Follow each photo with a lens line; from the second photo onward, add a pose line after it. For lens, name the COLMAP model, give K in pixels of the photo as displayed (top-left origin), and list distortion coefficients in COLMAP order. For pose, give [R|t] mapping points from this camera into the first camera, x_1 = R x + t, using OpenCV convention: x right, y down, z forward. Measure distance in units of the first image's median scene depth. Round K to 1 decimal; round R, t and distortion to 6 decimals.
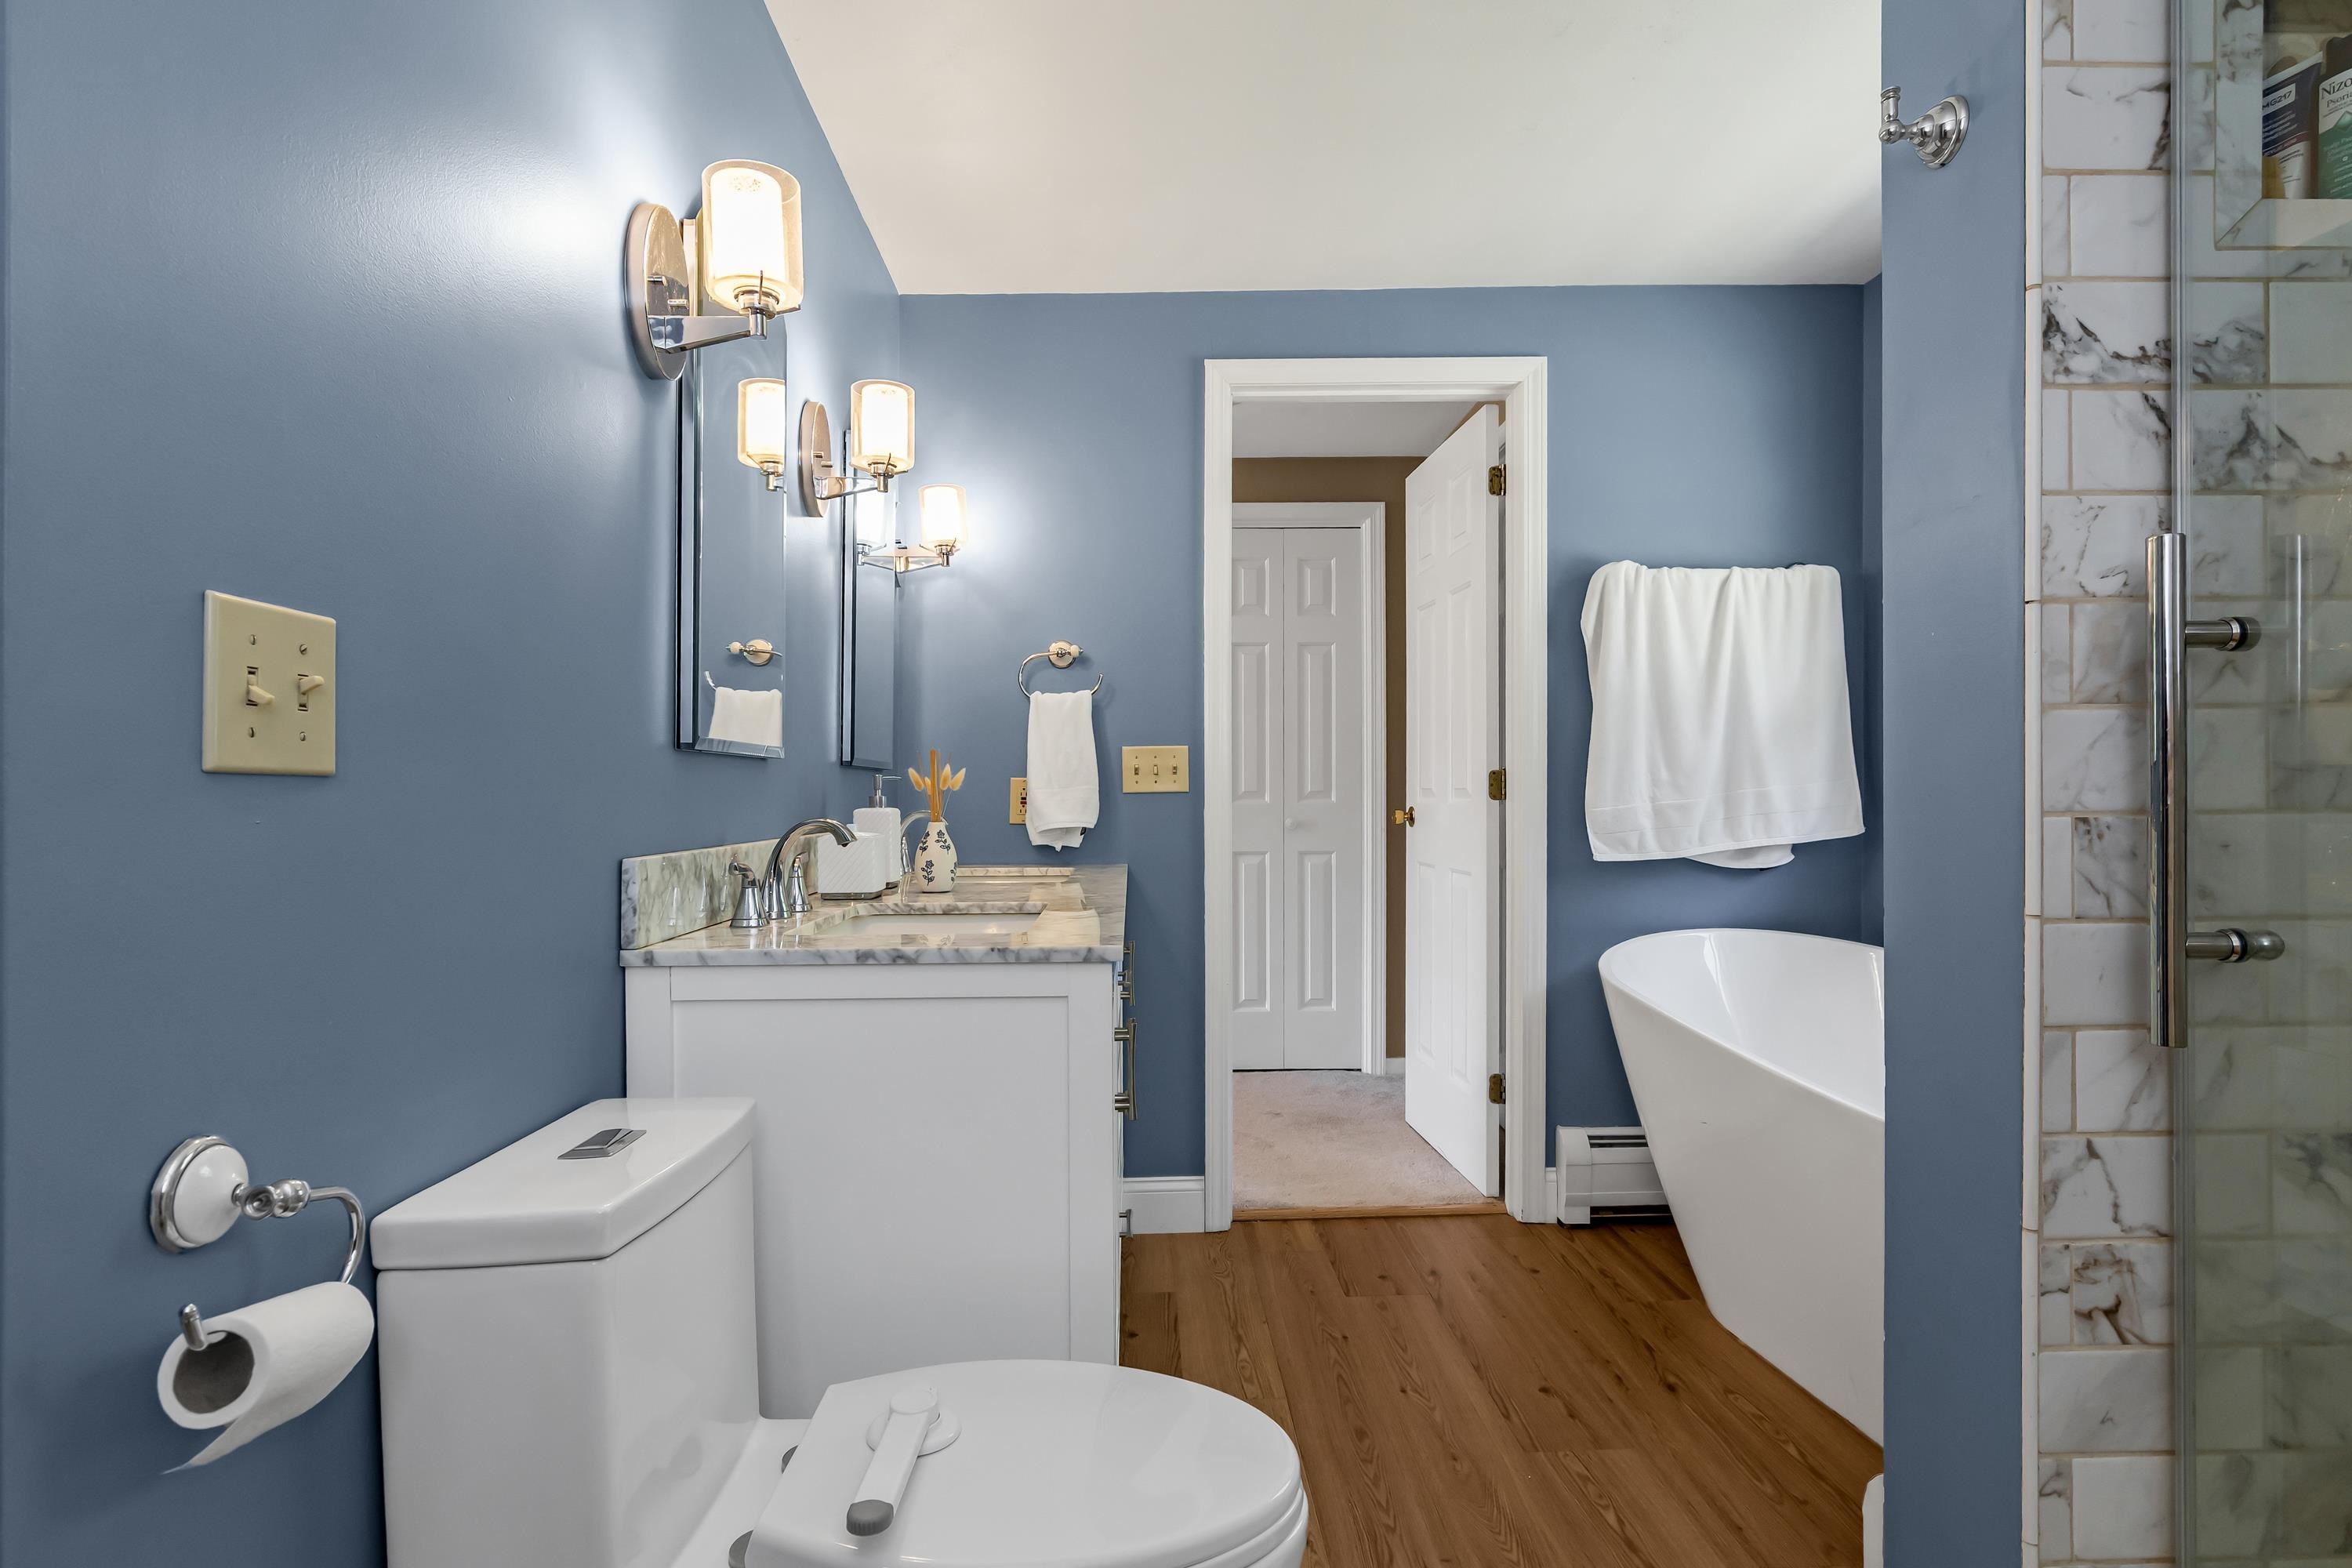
lens RADIAL K [[1151.7, 0, 1128.5], [0, 1151.7, 789.2], [0, 0, 1]] dist [0.000892, -0.000074]
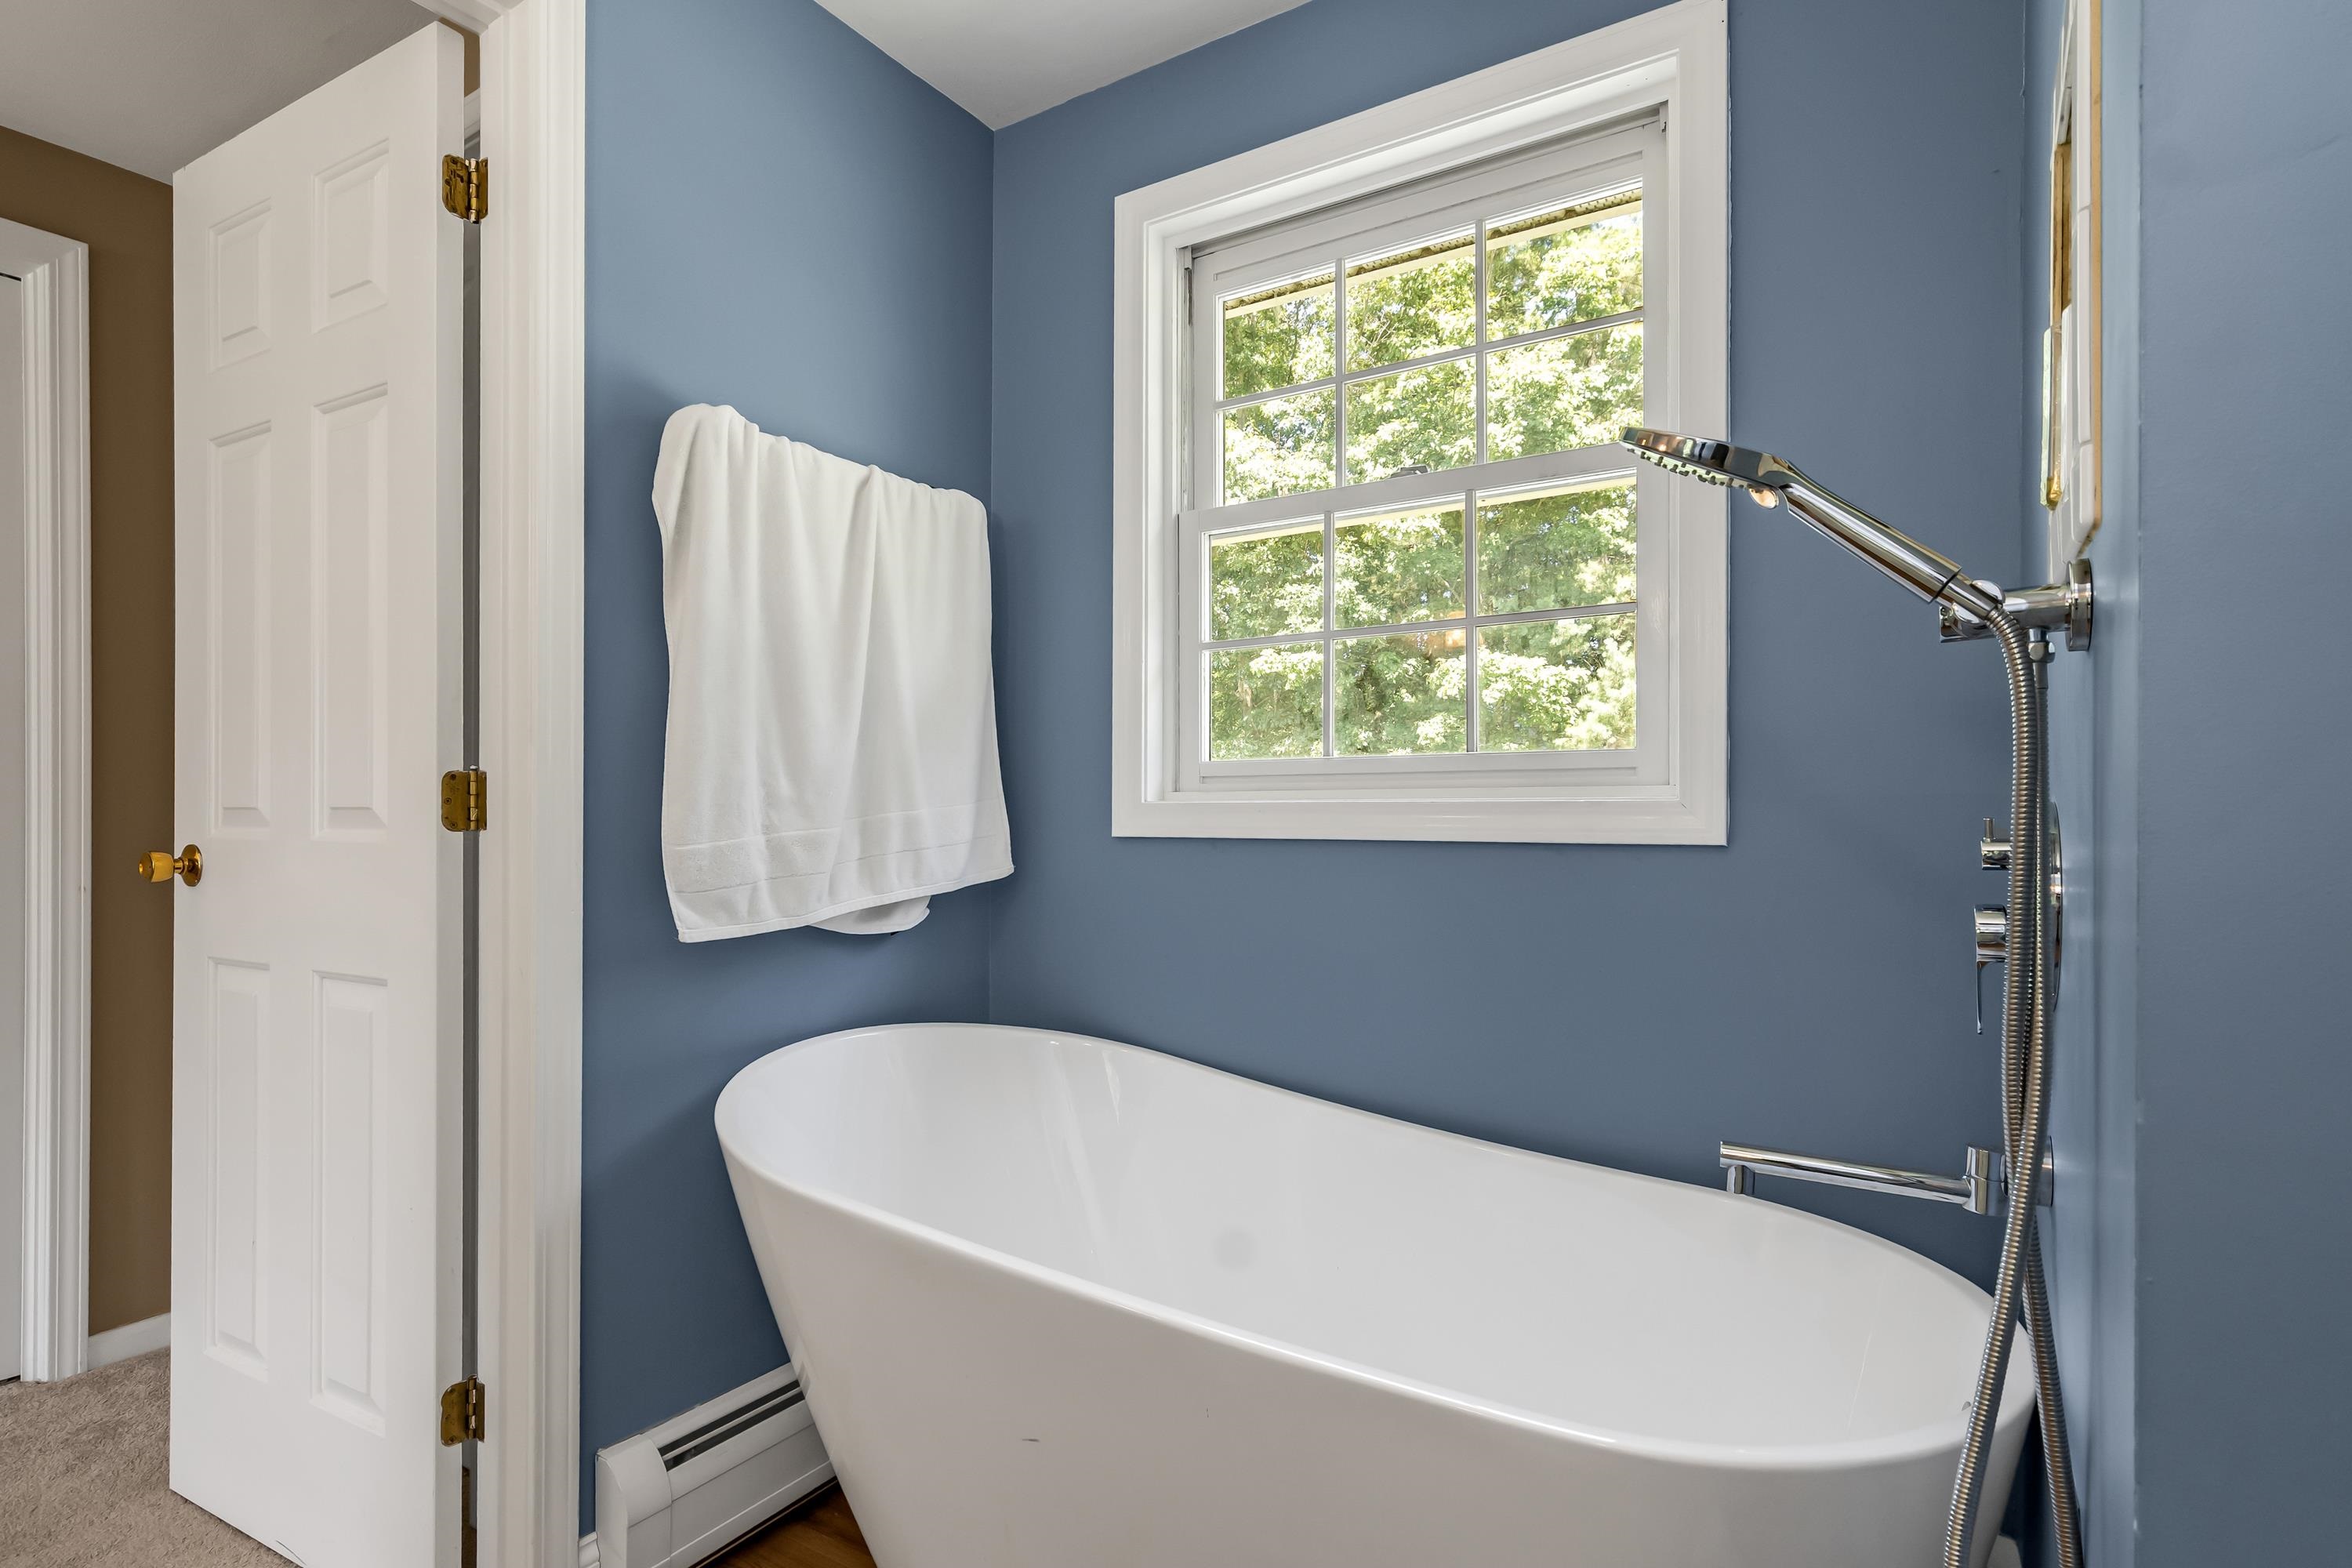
lens RADIAL K [[1188.1, 0, 1173.4], [0, 1188.1, 824.4], [0, 0, 1]] dist [-0.019779, 0.012033]
pose [[0.529113, 0.000285, 0.848551, 0.054725], [-0.004528, 0.999987, 0.002488, 0.004116], [-0.848539, -0.005159, 0.529108, 0.502276]]
